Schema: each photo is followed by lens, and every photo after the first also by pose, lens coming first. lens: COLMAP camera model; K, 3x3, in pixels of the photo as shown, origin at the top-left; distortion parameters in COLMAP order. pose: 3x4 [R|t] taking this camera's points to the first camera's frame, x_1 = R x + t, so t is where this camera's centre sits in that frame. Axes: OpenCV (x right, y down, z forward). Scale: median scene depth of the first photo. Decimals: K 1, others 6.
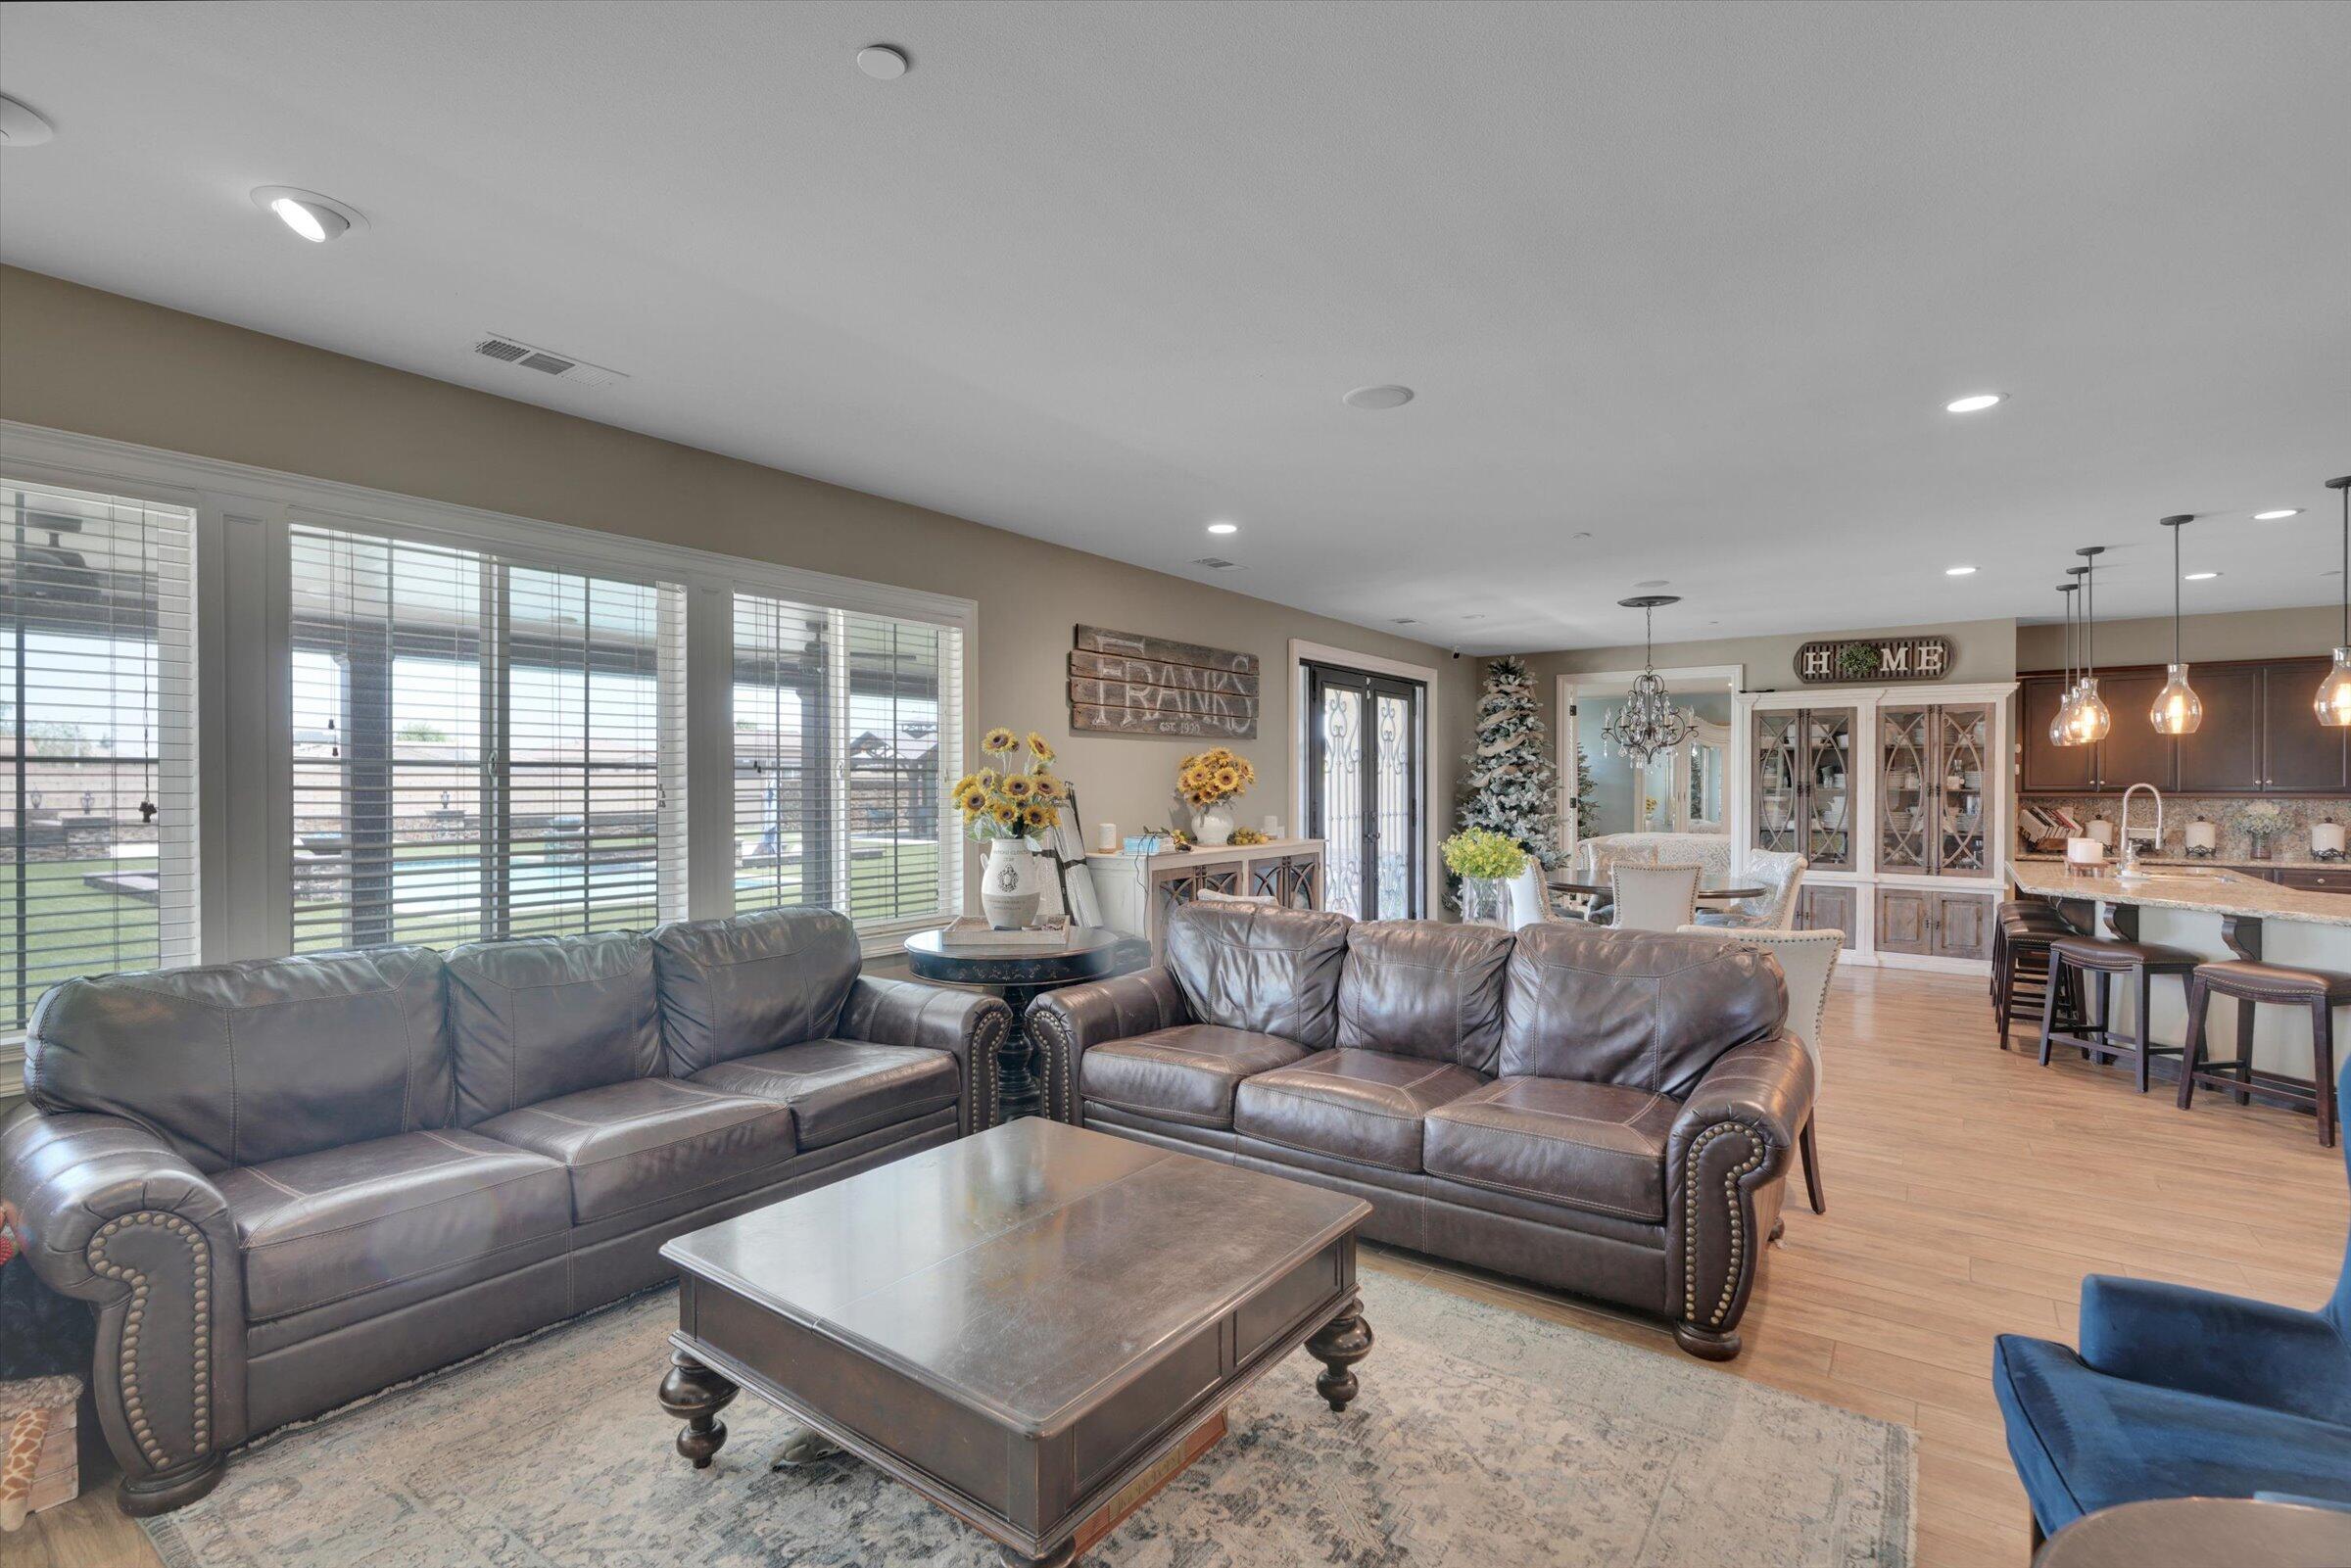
lens RADIAL K [[1057.0, 0, 1198.6], [0, 1057.0, 787.6], [0, 0, 1]] dist [0.001921, 0.000400]
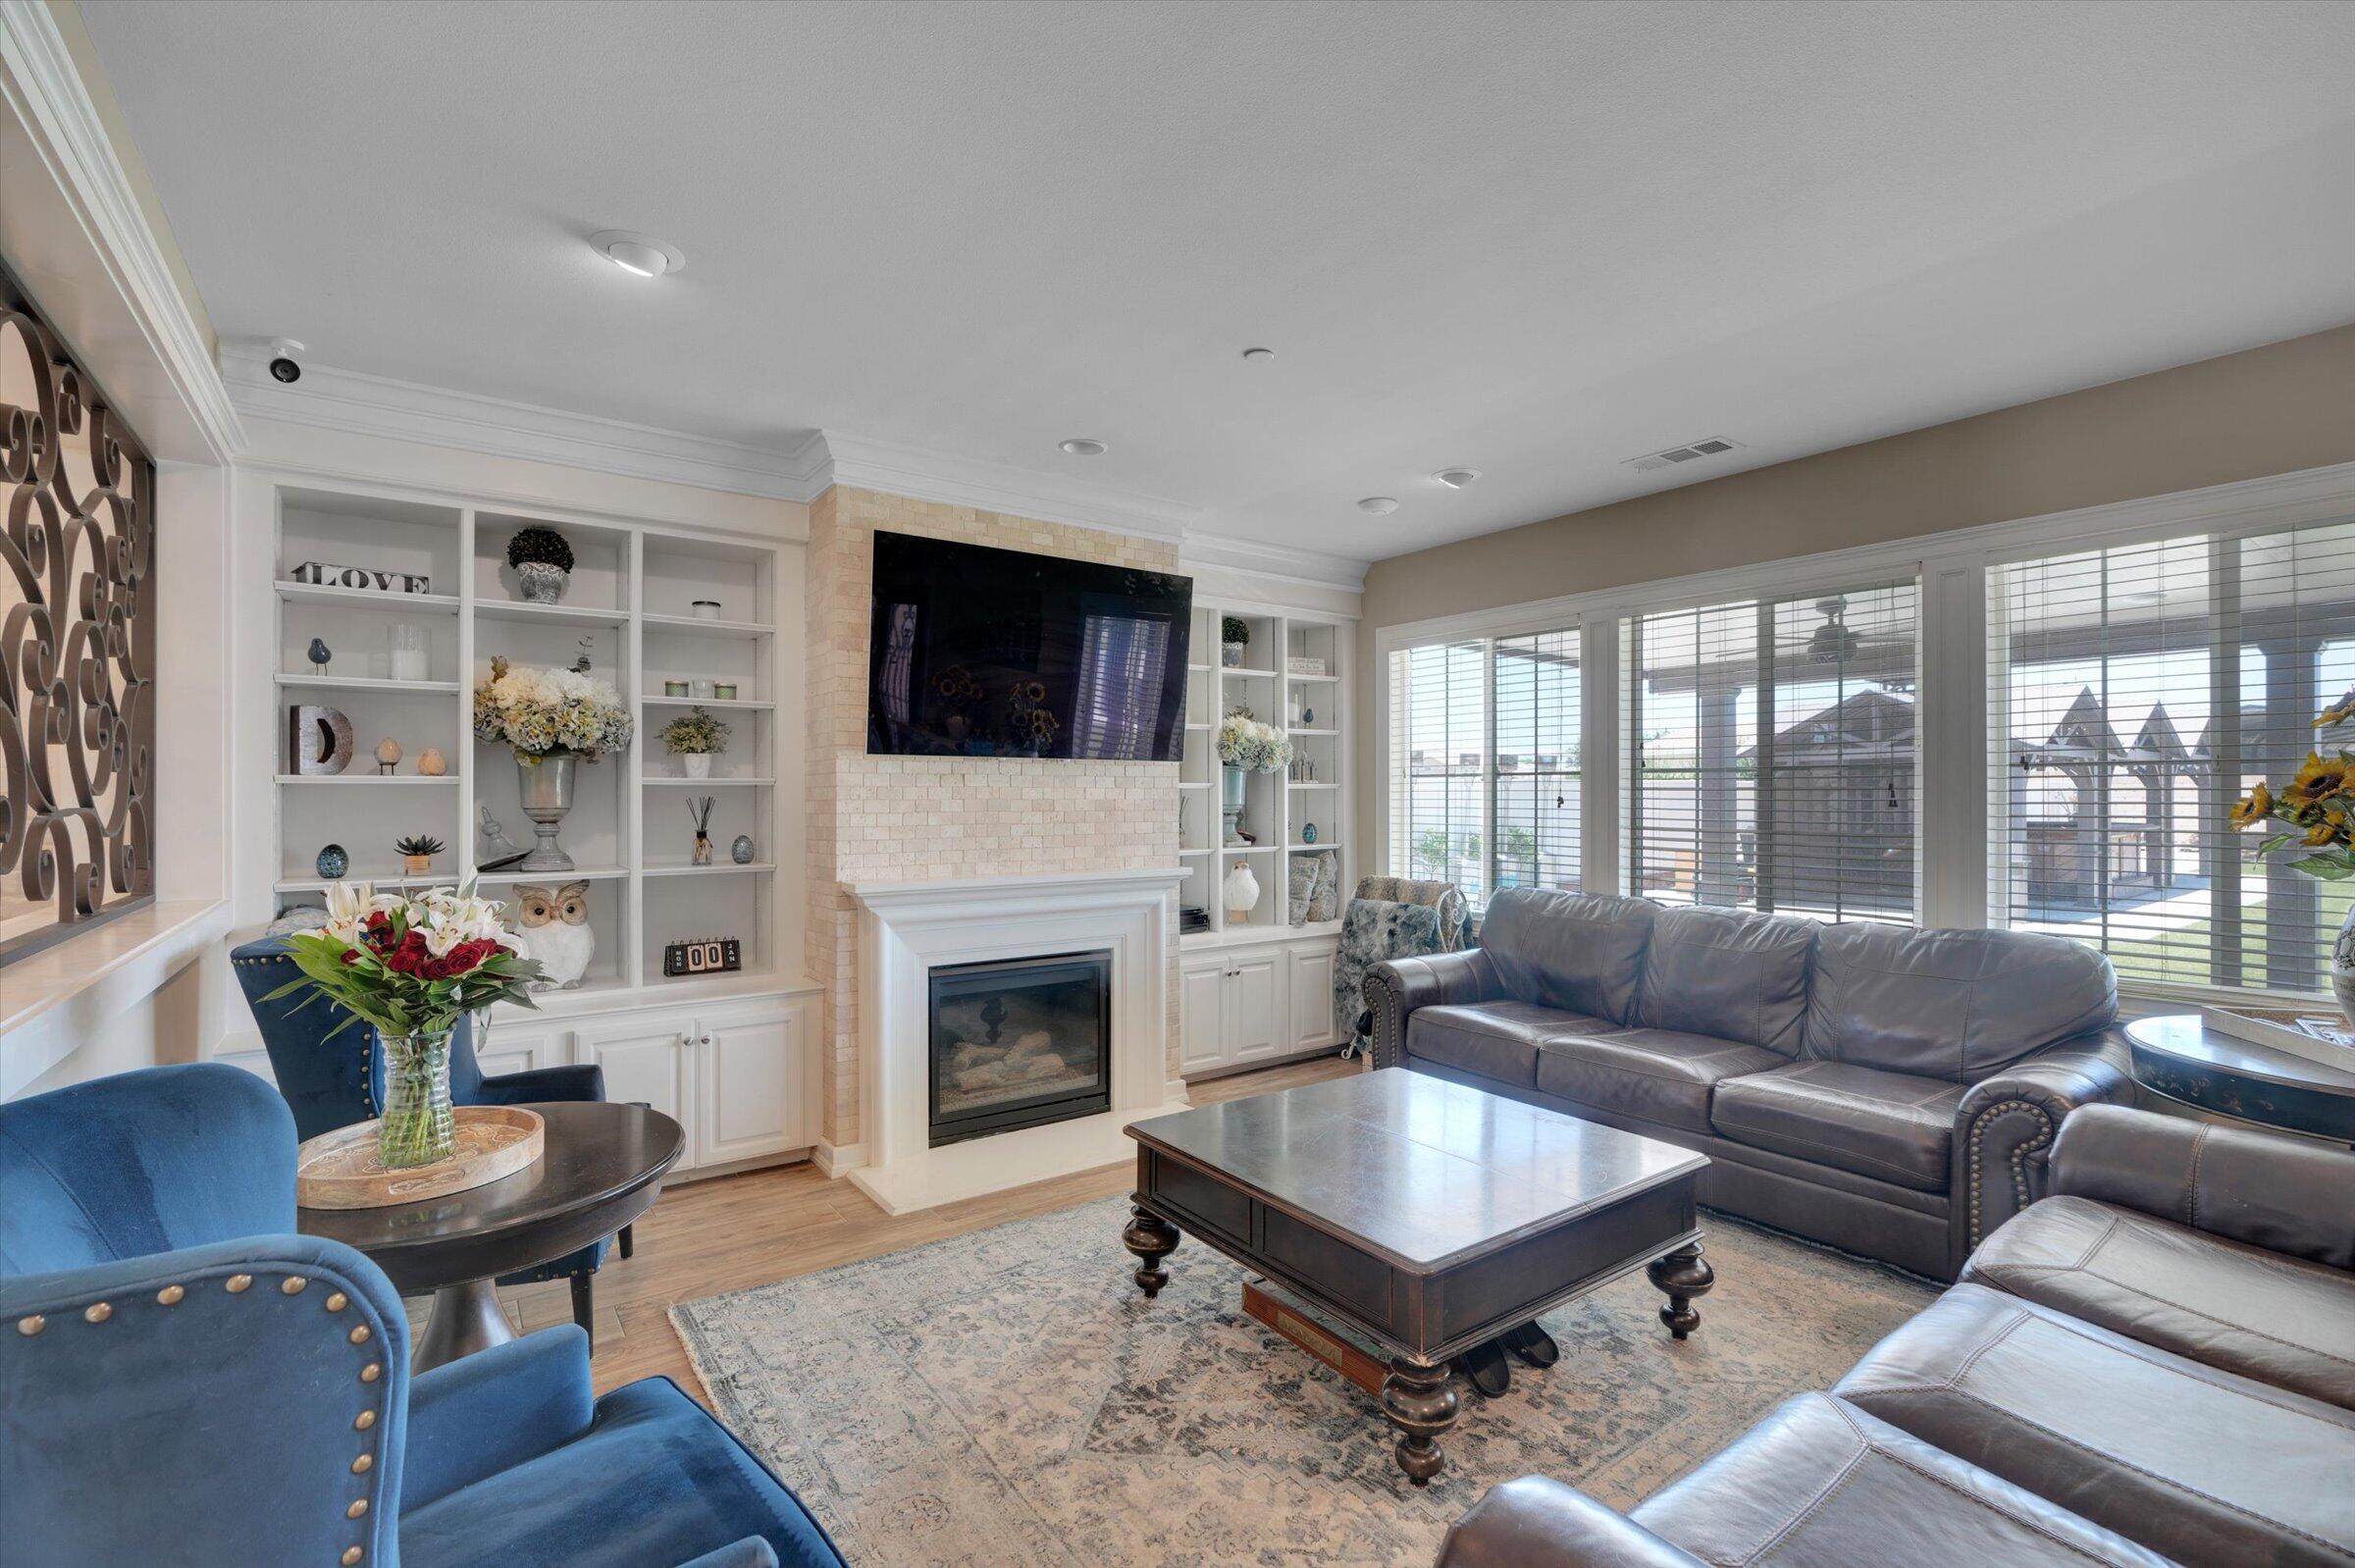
lens RADIAL K [[1053.1, 0, 1187.0], [0, 1053.1, 793.0], [0, 0, 1]] dist [-0.013853, 0.007023]
pose [[-0.307914, -0.000346, -0.951414, 0.346639], [-0.002782, 0.999996, 0.000536, 0.003544], [0.951410, 0.002812, -0.307913, 0.366522]]
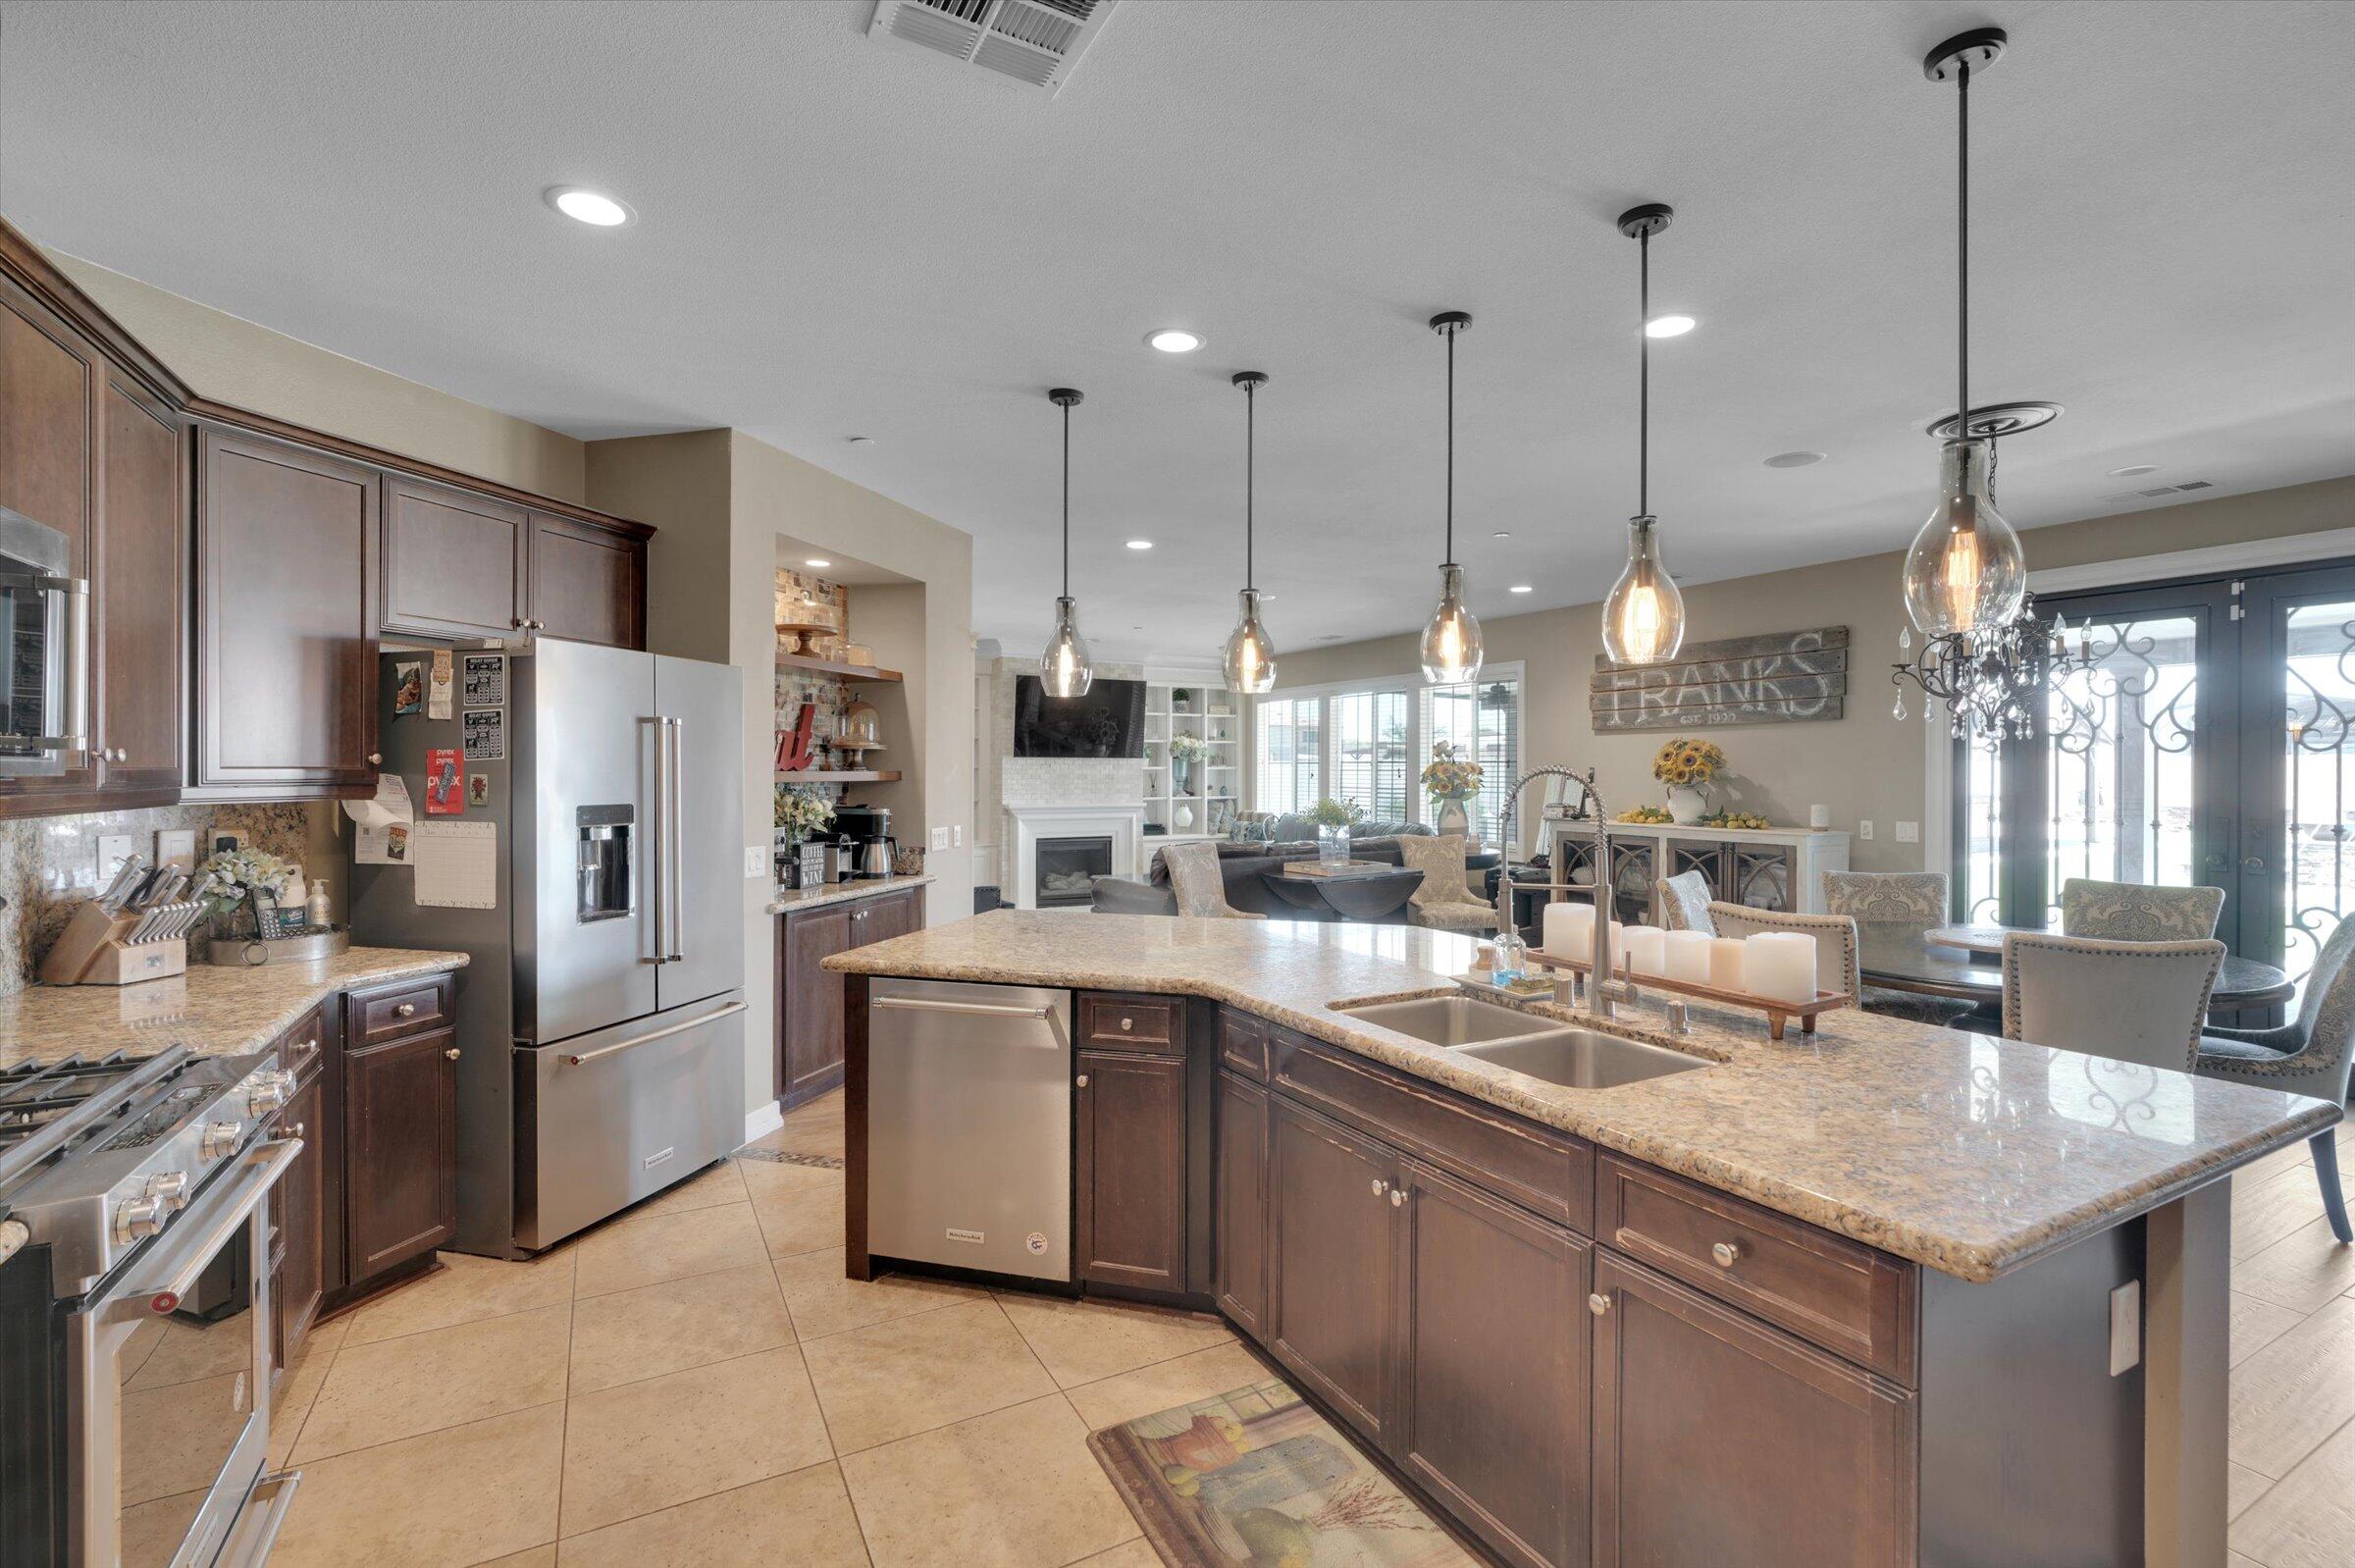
lens RADIAL K [[1054.6, 0, 1178.9], [0, 1054.6, 773.6], [0, 0, 1]] dist [-0.015029, -0.000206]
pose [[-0.437618, 0.003110, -0.899156, 1.111500], [-0.005052, 0.999970, 0.005918, -0.002671], [0.899147, 0.007132, -0.437589, 0.900117]]
